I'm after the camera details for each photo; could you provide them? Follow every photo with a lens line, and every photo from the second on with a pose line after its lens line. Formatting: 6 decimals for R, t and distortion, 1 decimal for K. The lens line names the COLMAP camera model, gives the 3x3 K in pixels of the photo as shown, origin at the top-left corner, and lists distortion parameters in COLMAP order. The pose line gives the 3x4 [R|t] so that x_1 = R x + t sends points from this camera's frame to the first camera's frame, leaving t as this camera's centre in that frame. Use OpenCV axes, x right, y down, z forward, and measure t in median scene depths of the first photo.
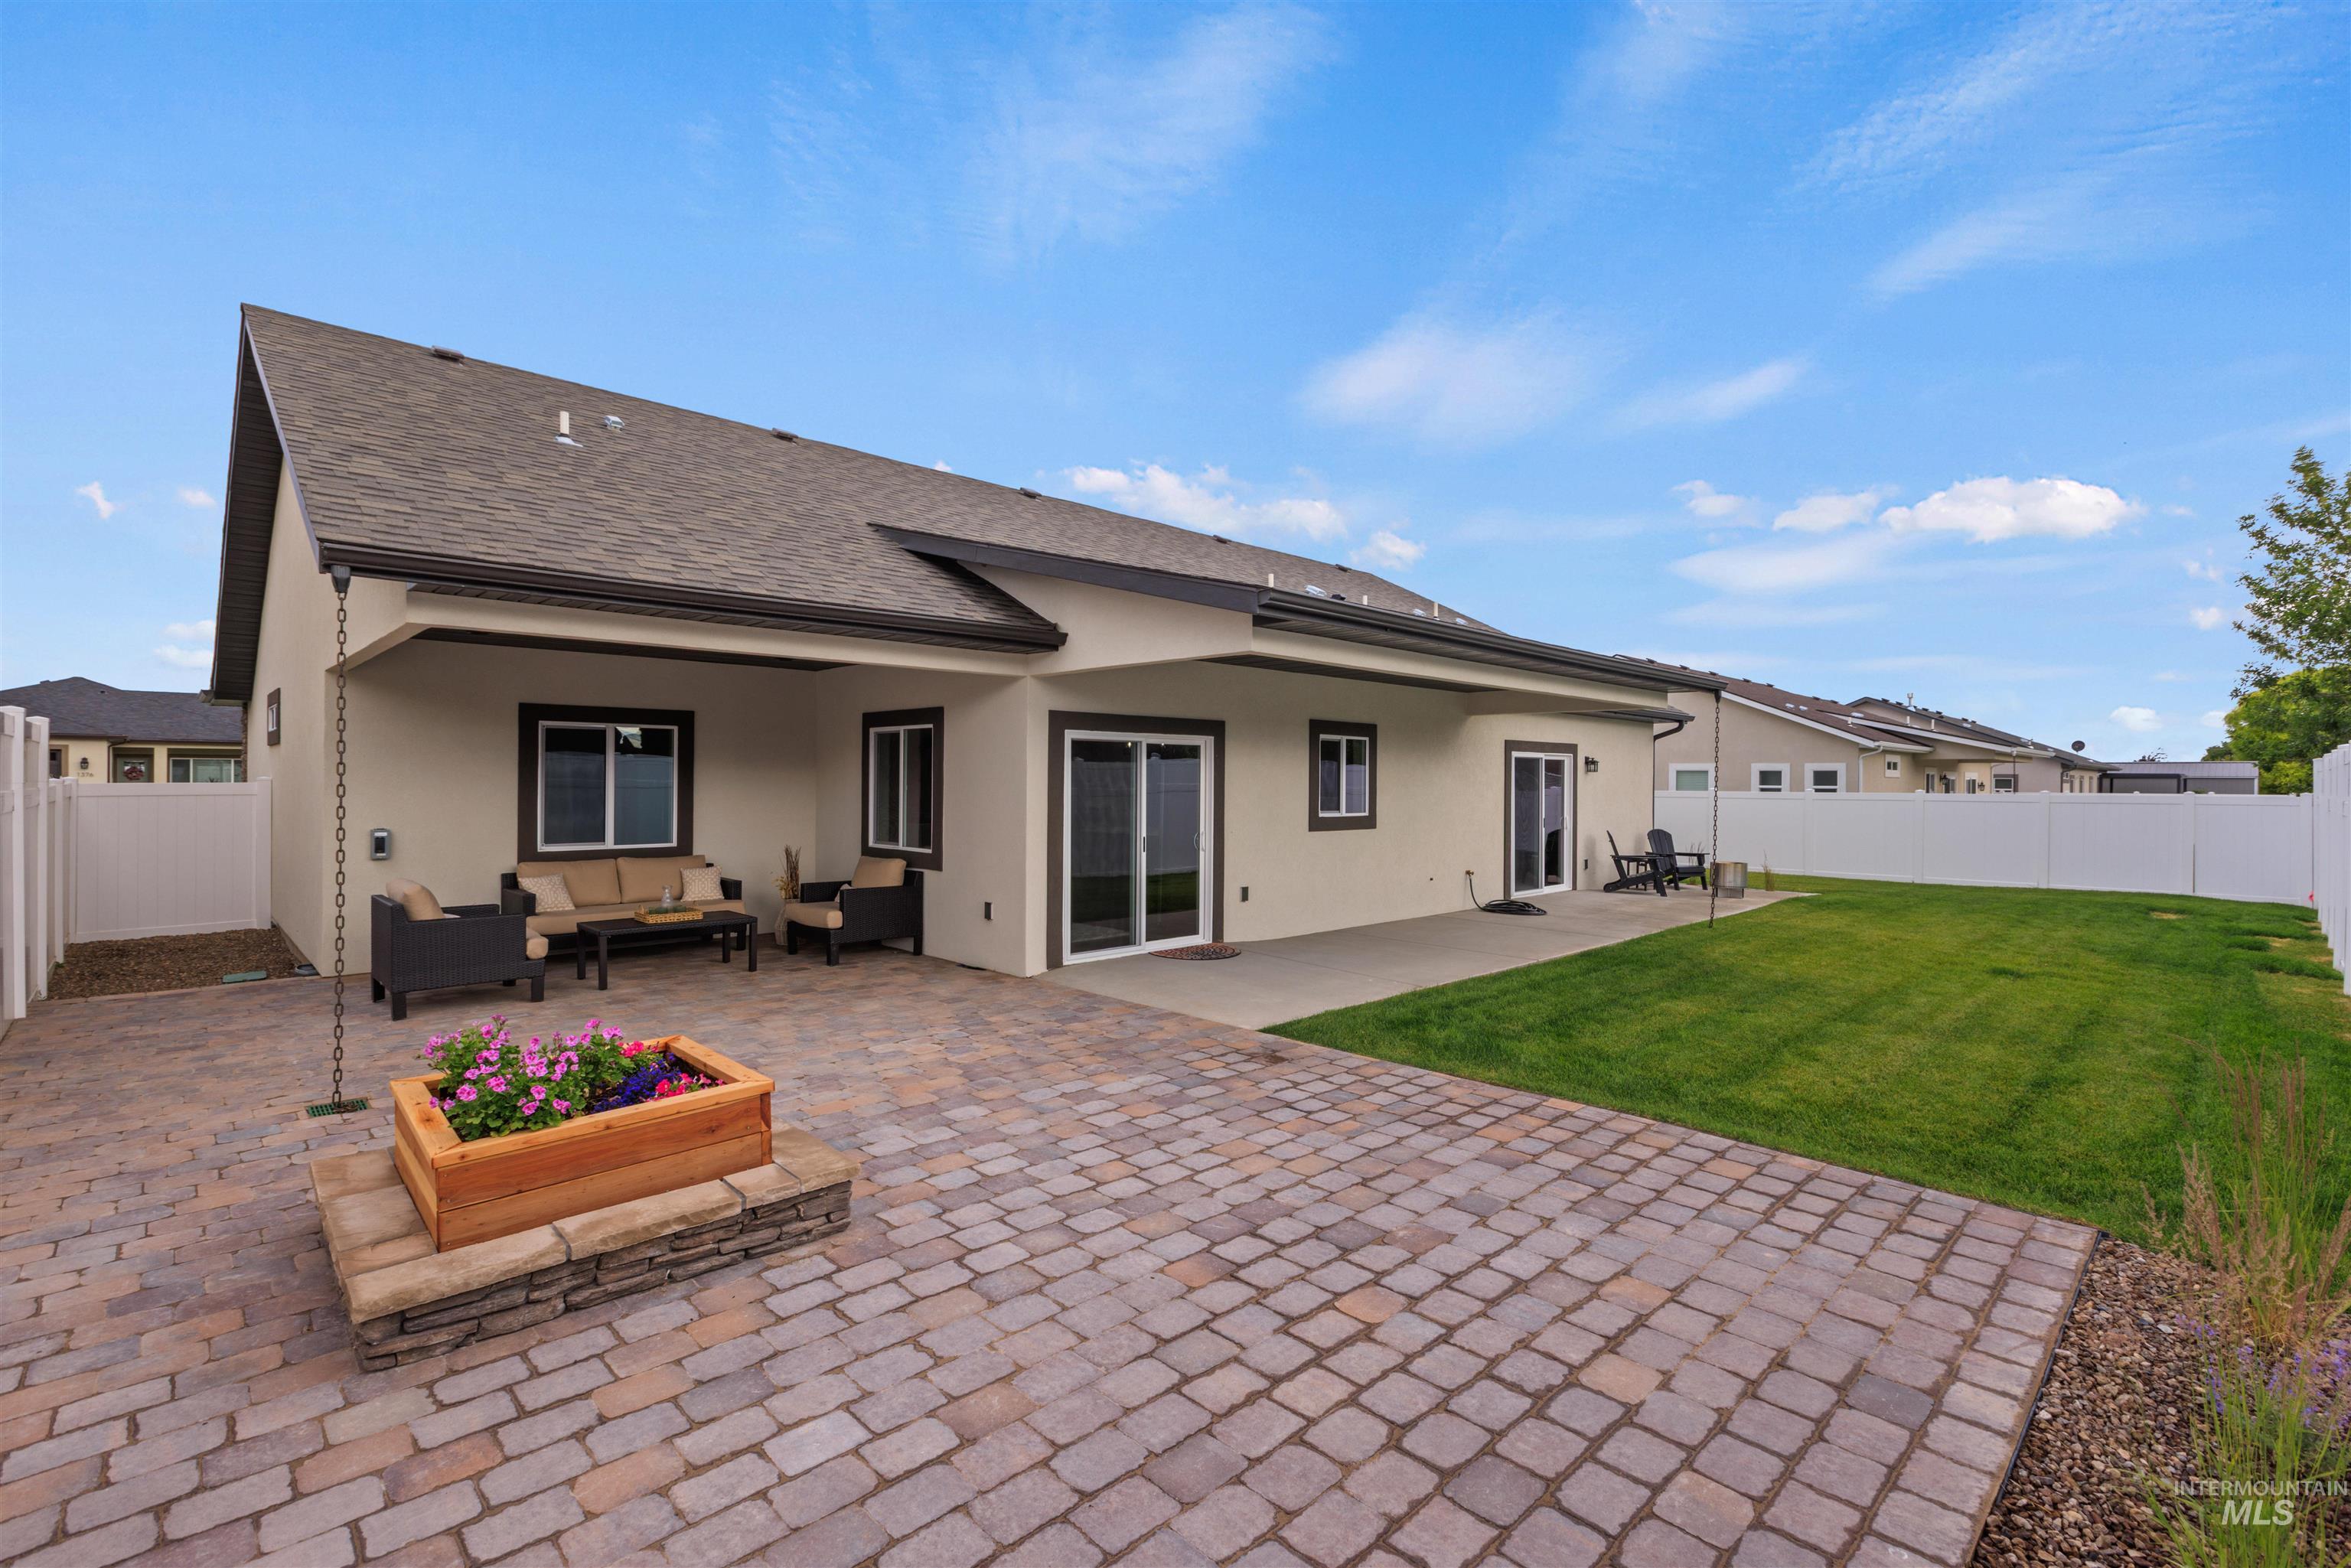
lens RADIAL K [[1049.7, 0, 1179.6], [0, 1049.7, 780.1], [0, 0, 1]] dist [-0.005122, 0.000393]
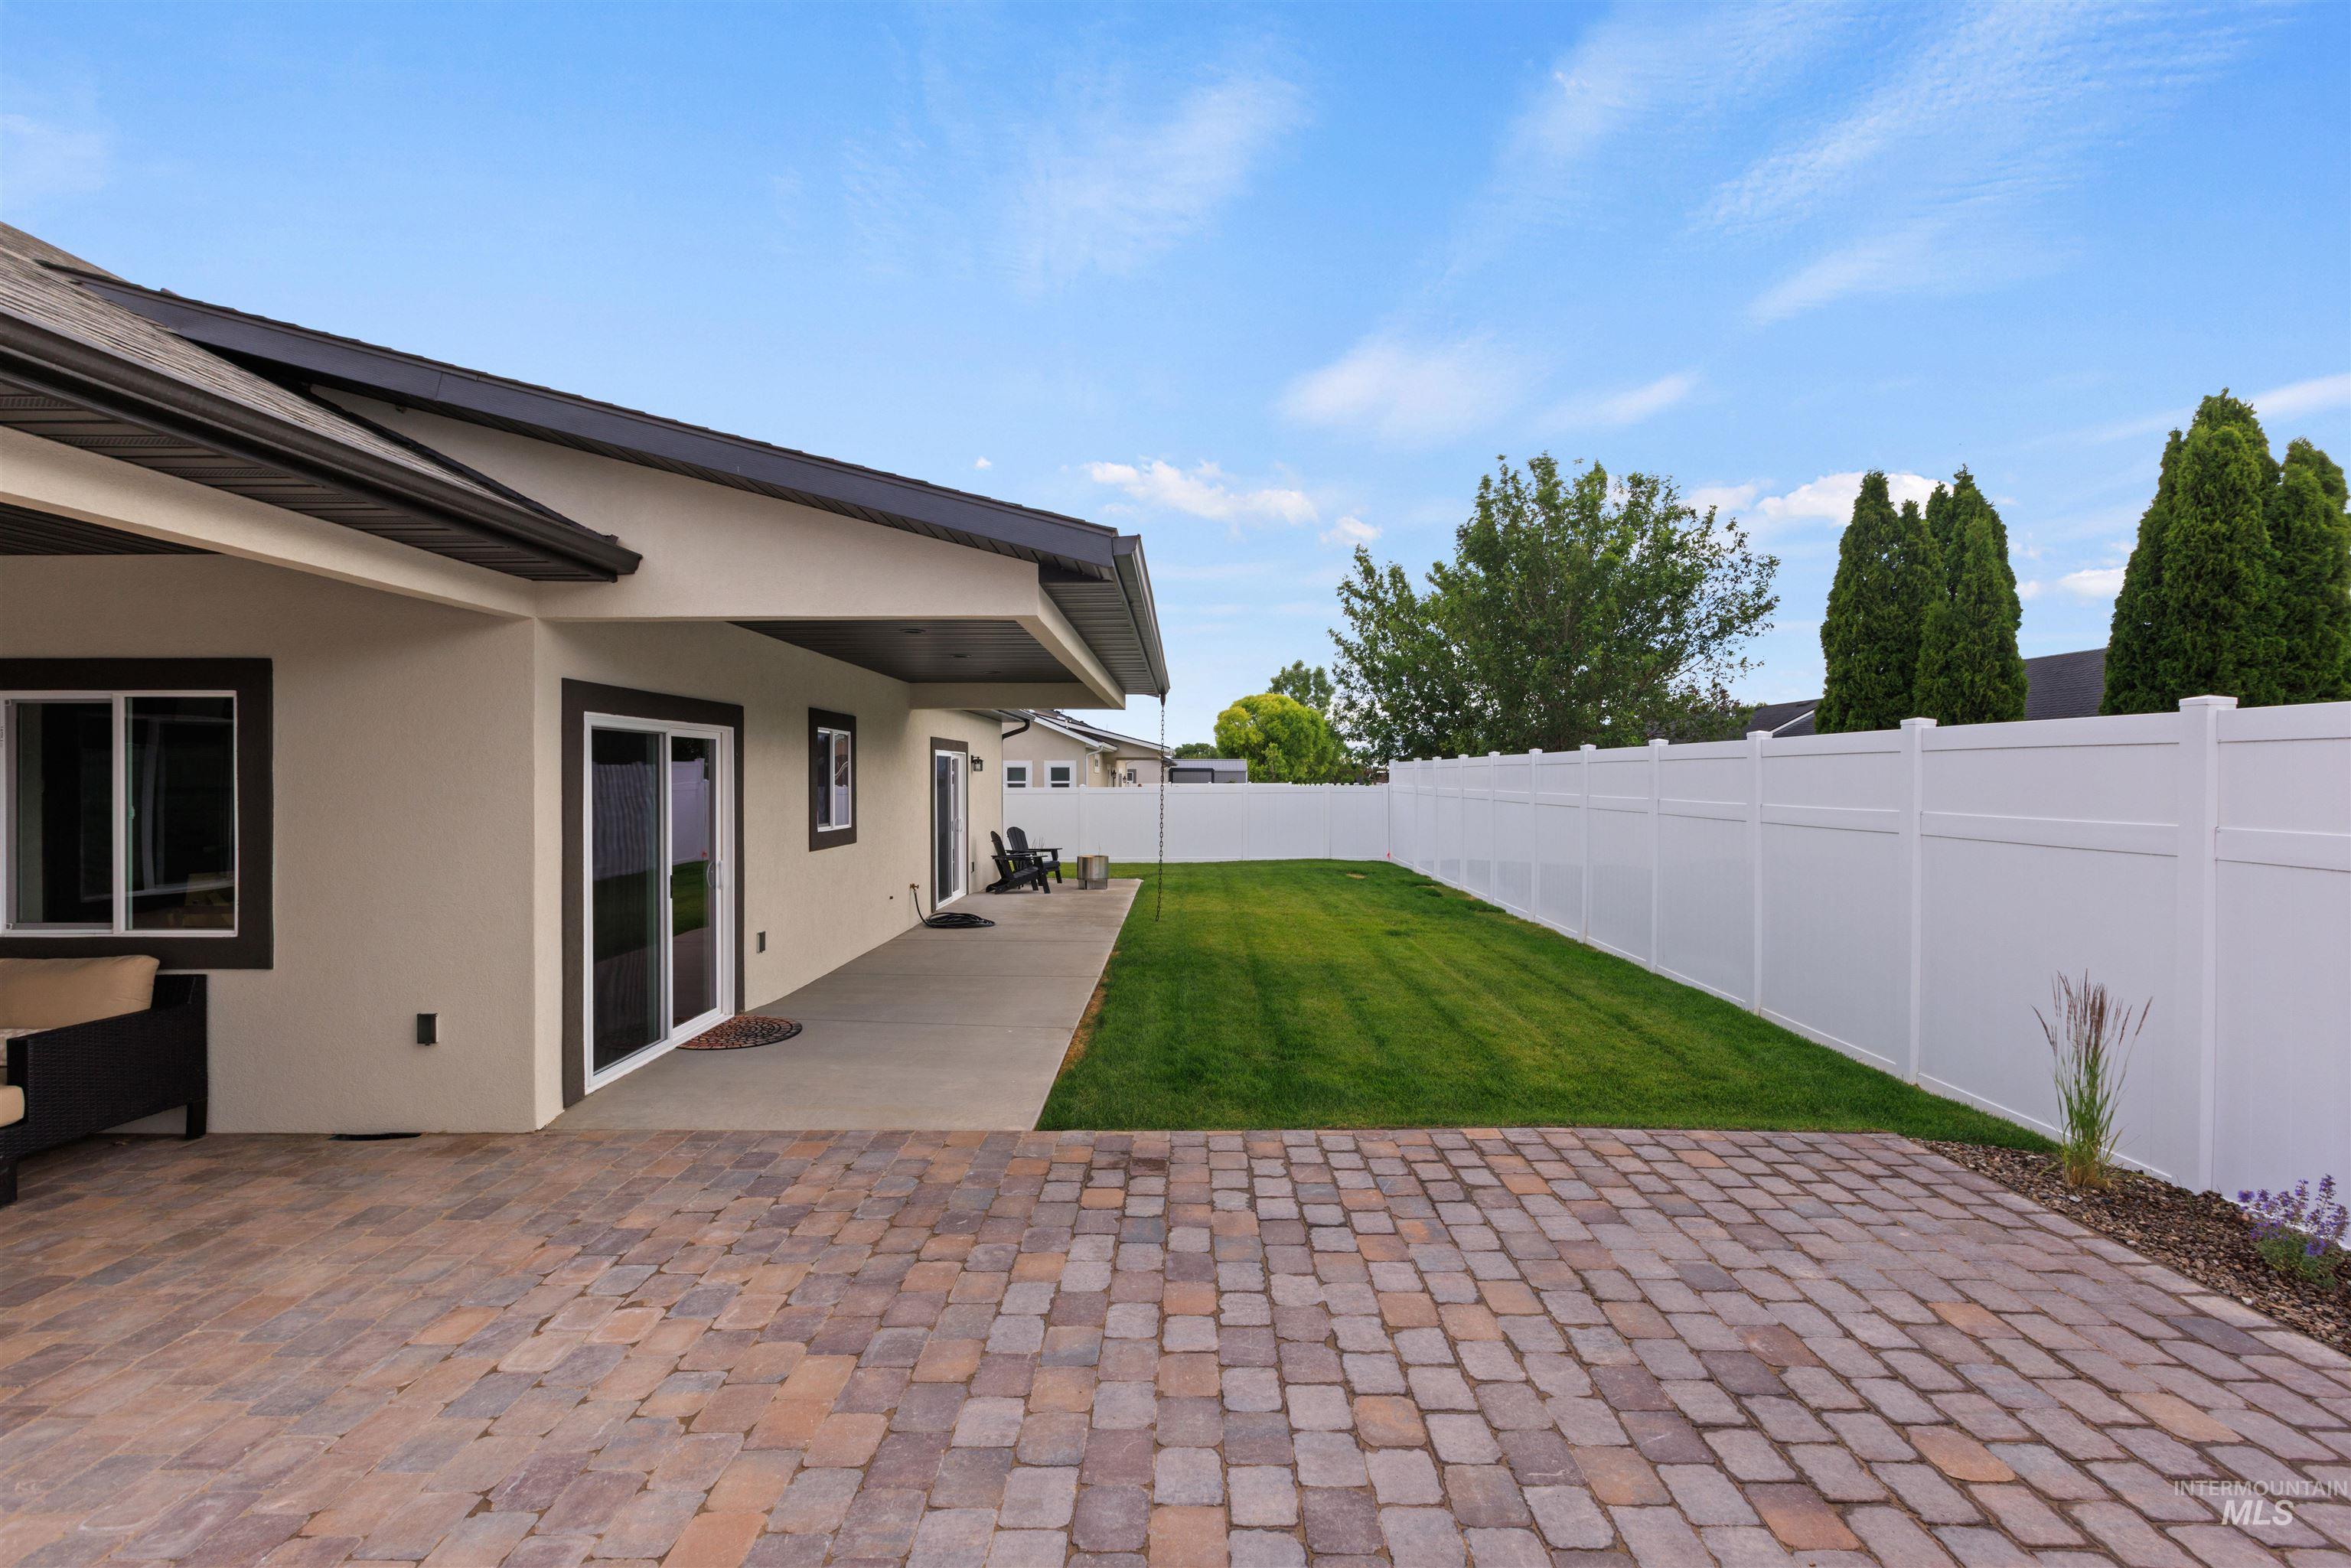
lens RADIAL K [[1054.0, 0, 939.6], [0, 1054.0, 777.9], [0, 0, 1]] dist [0.002648, -0.001297]
pose [[0.704536, -0.011603, 0.709573, -0.398600], [0.006886, 0.999931, 0.009514, -0.013650], [-0.709634, -0.001817, 0.704568, 0.419065]]
